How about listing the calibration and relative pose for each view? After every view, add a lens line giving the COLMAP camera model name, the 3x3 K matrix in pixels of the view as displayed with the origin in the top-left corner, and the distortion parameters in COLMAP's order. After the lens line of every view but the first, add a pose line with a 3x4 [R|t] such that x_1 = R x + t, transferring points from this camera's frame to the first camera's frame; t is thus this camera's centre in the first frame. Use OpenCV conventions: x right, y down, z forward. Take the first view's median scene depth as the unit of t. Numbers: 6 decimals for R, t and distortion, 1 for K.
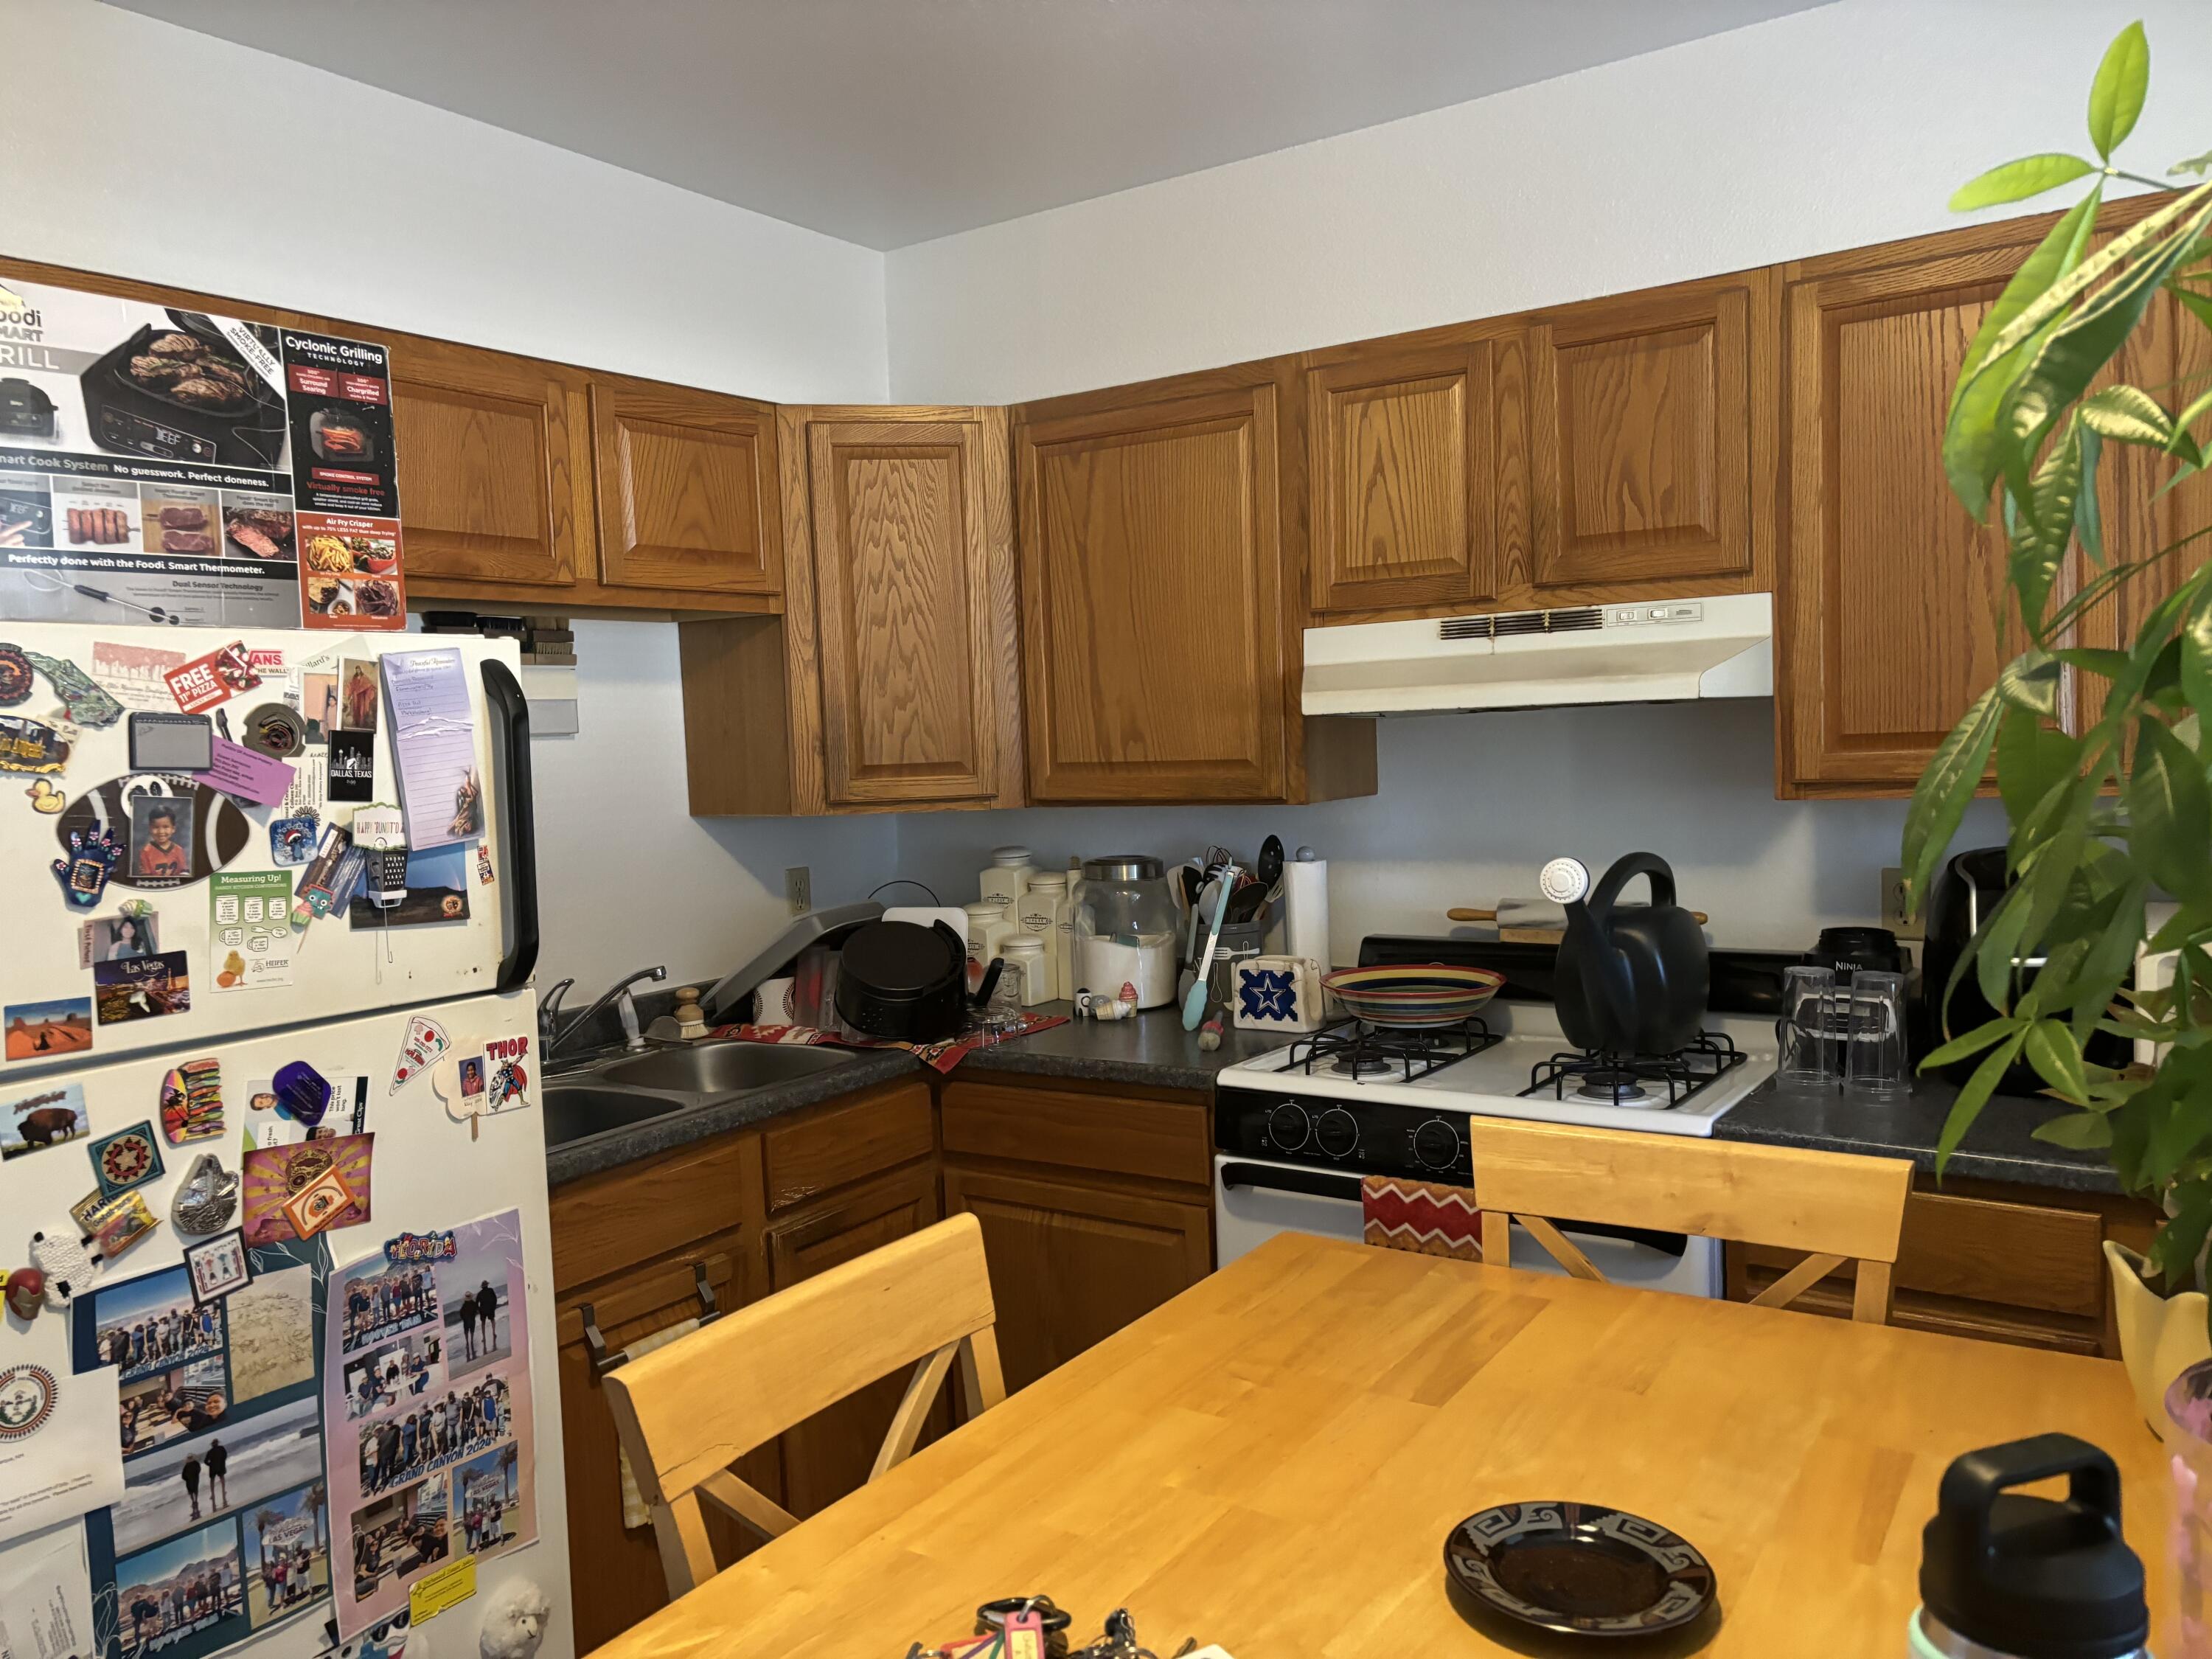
lens RADIAL K [[1661.0, 0, 1106.1], [0, 1661.0, 848.6], [0, 0, 1]] dist [0.055233, -0.061859]
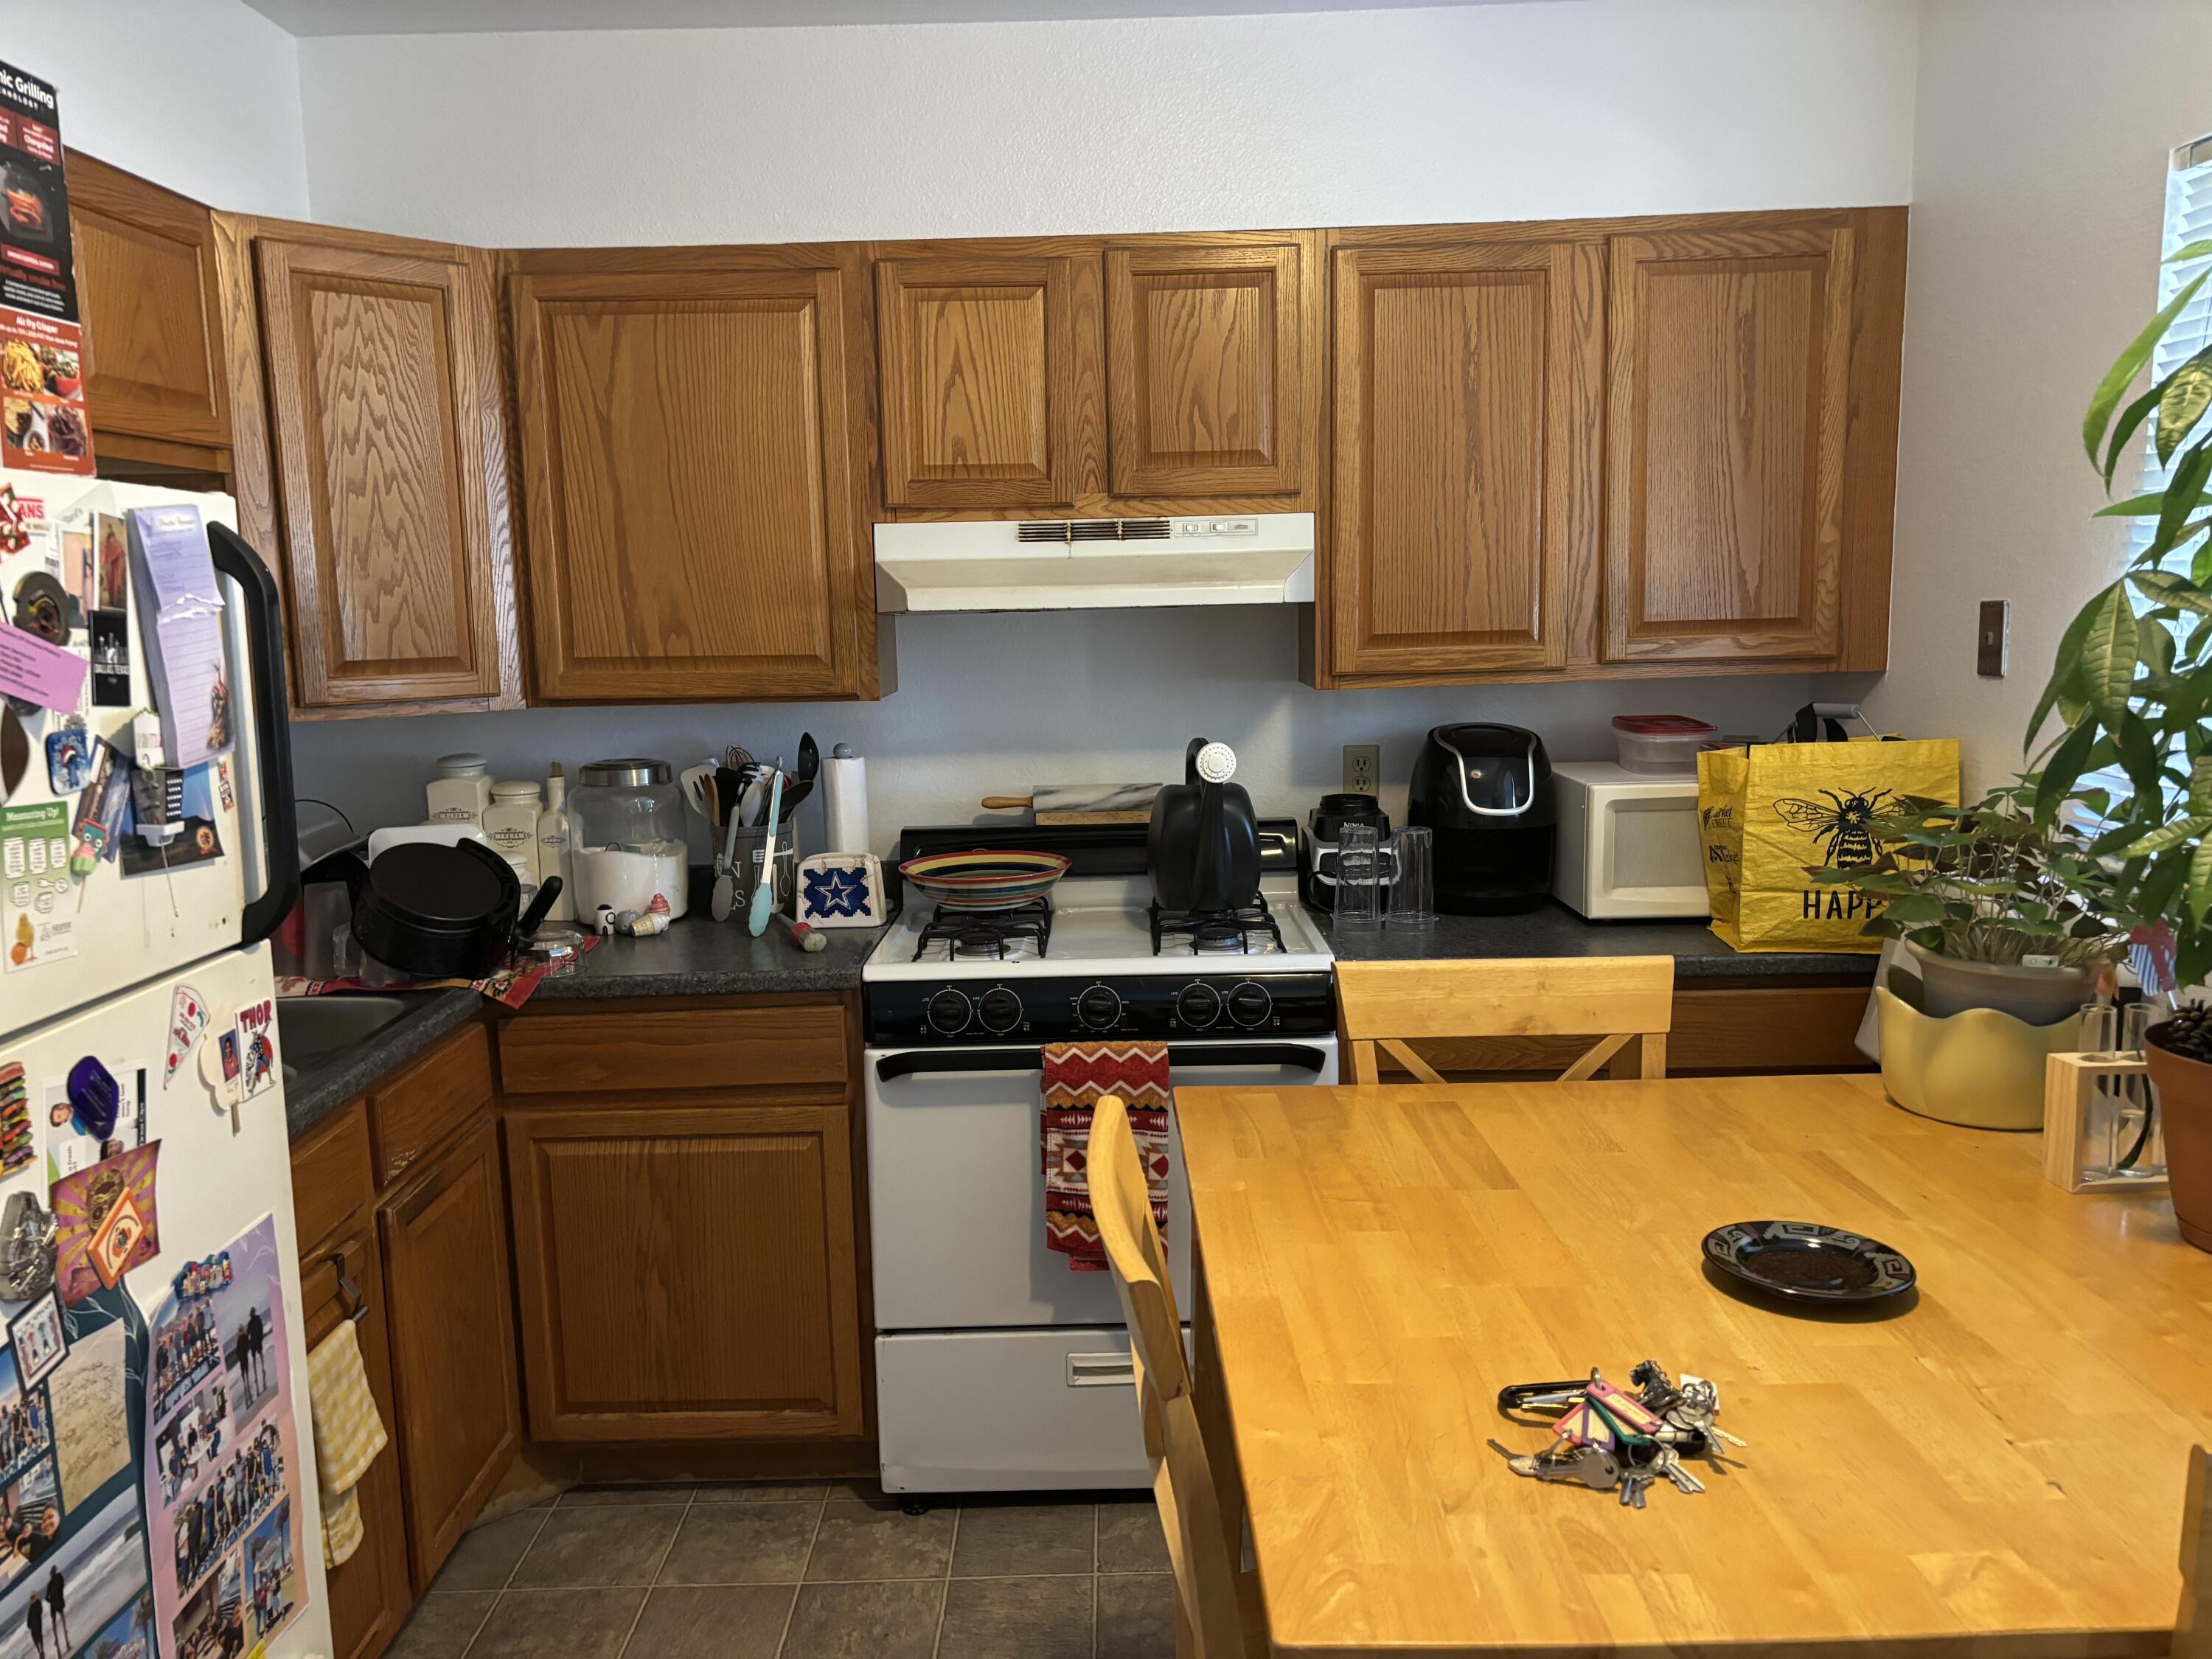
lens RADIAL K [[1661.0, 0, 1106.7], [0, 1661.0, 852.2], [0, 0, 1]] dist [0.055233, -0.061859]
pose [[0.828489, -0.065242, 0.556192, -0.369791], [0.031340, 0.997036, 0.070271, -0.001488], [-0.559128, -0.040787, 0.828077, 0.093196]]
